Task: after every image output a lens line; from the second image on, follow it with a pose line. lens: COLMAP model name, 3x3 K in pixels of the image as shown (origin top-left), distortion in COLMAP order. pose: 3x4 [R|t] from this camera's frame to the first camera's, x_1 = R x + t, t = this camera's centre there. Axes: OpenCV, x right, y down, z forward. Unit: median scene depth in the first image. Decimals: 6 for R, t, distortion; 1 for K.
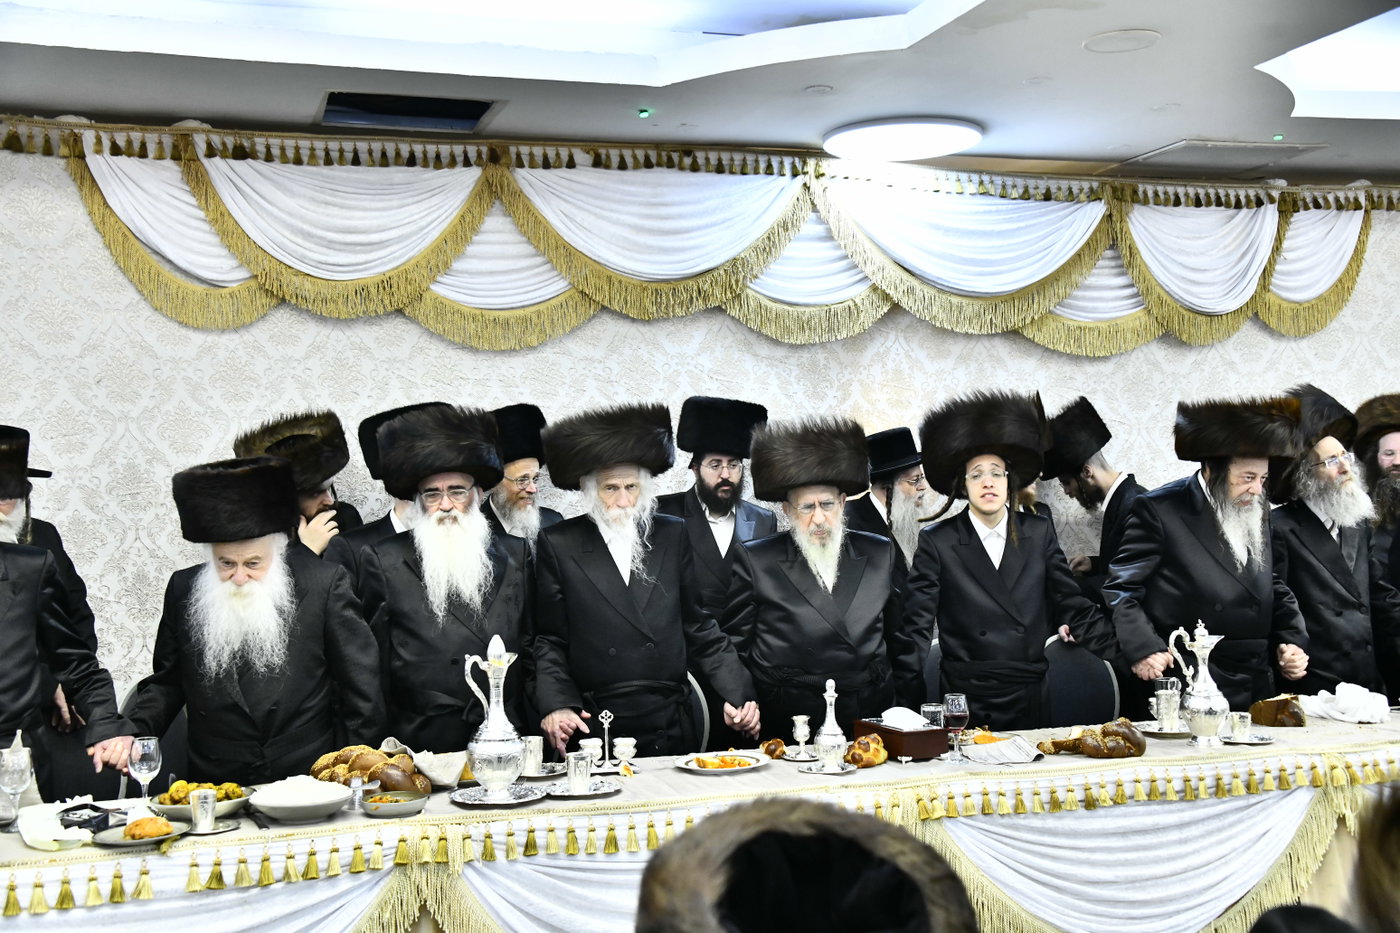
lens RADIAL K [[1803.6, 0, 667.1], [0, 1803.6, 491.4], [0, 0, 1]] dist [0.201262, 0.000000]
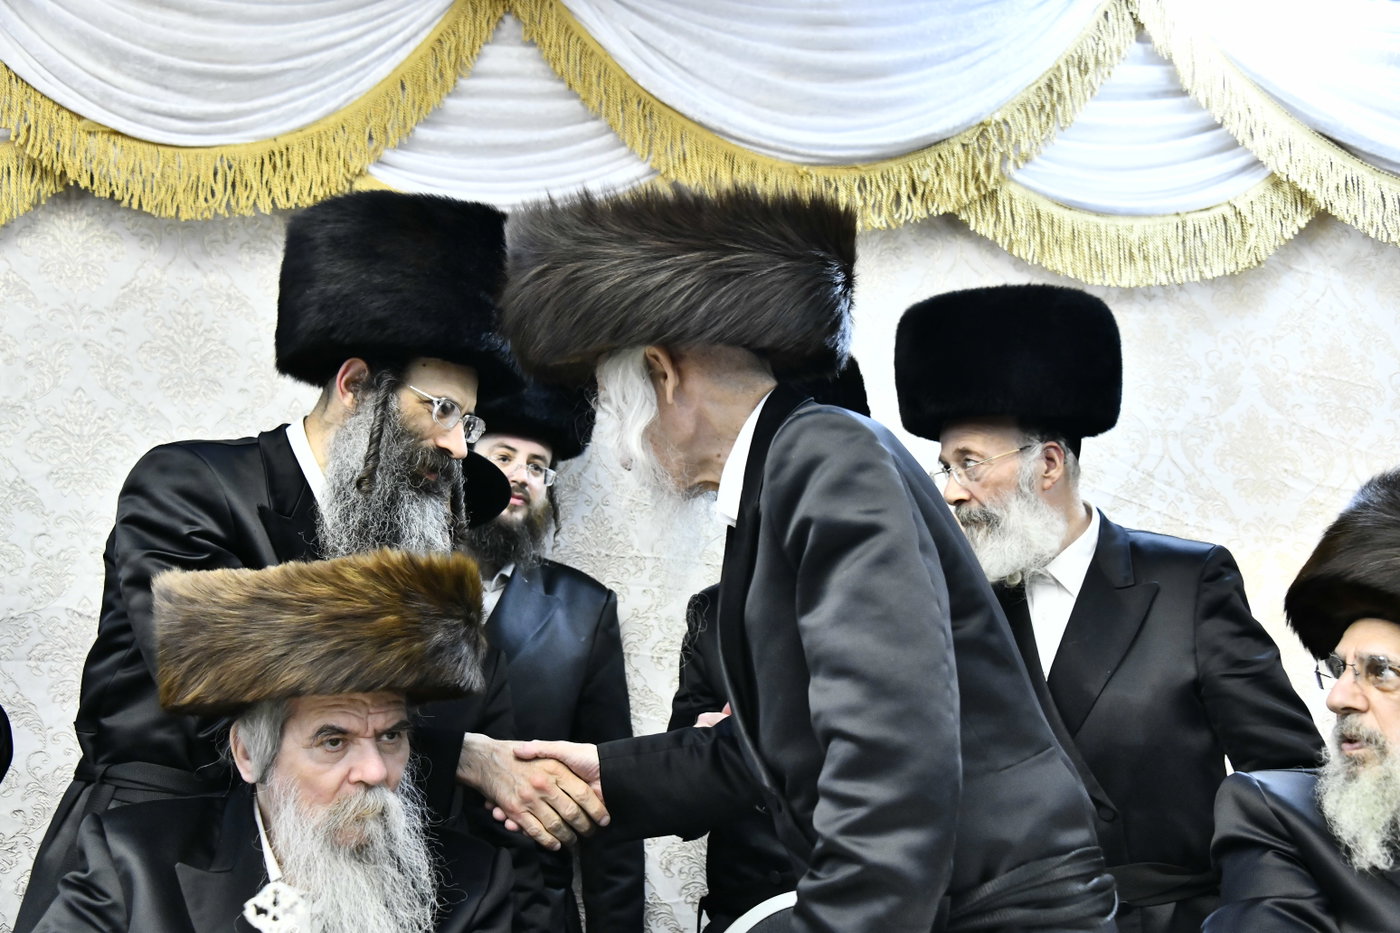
lens RADIAL K [[1886.6, 0, 677.9], [0, 1886.6, 491.8], [0, 0, 1]] dist [0.227609, 0.000000]
pose [[0.993123, -0.033766, -0.112100, 0.010070], [0.006906, 0.972736, -0.231814, 0.097474], [0.116872, 0.229446, 0.966279, 0.524457]]
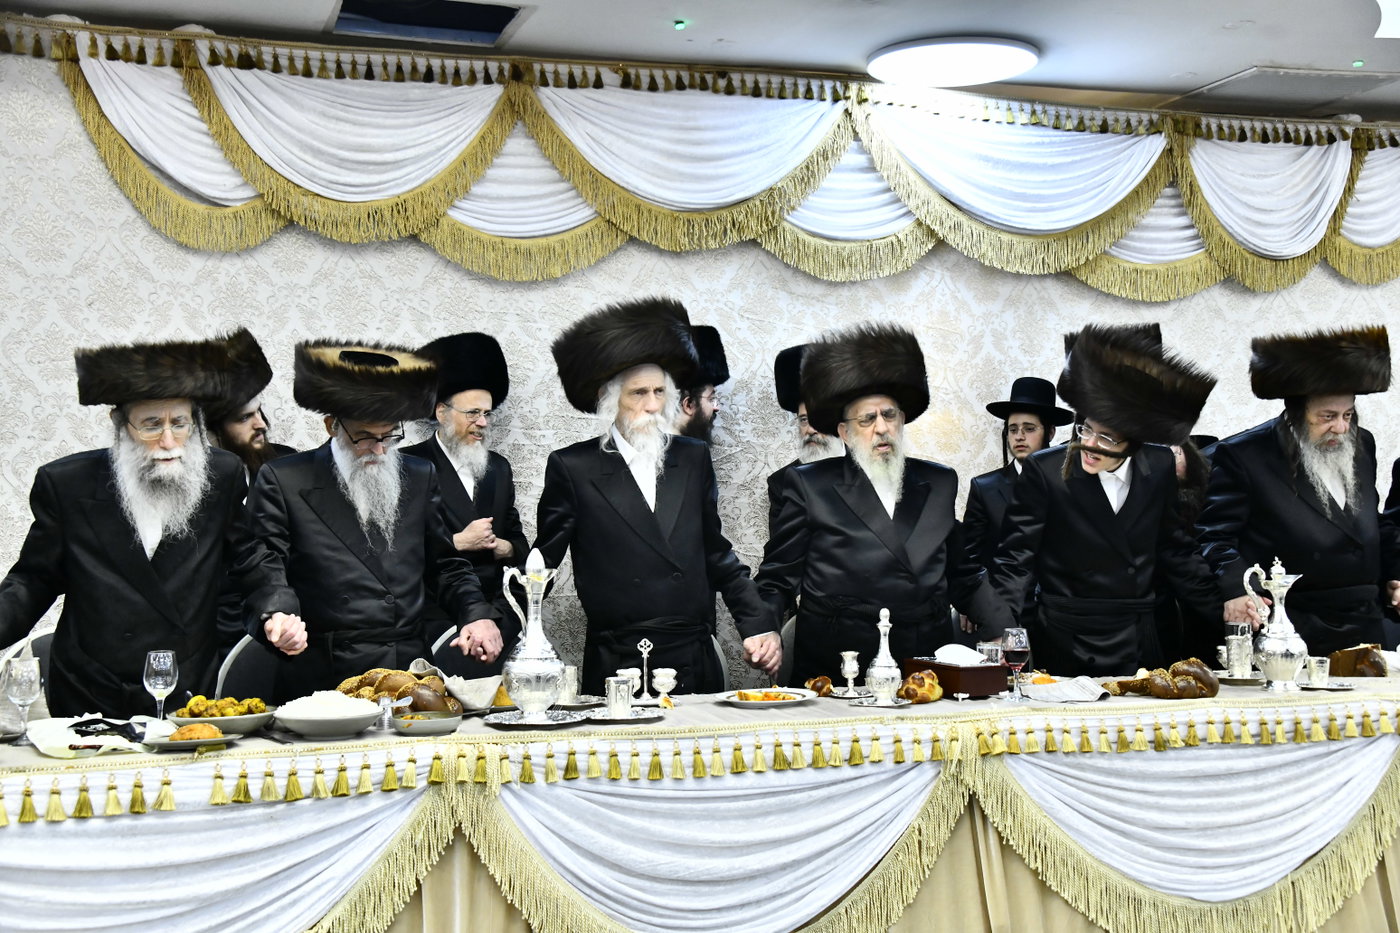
lens RADIAL K [[1926.2, 0, 674.3], [0, 1926.2, 486.5], [0, 0, 1]] dist [0.270700, 0.000000]
pose [[0.999884, 0.012733, 0.008300, -0.020029], [-0.012686, 0.999903, -0.005684, 0.033681], [-0.008372, 0.005578, 0.999949, -0.004234]]
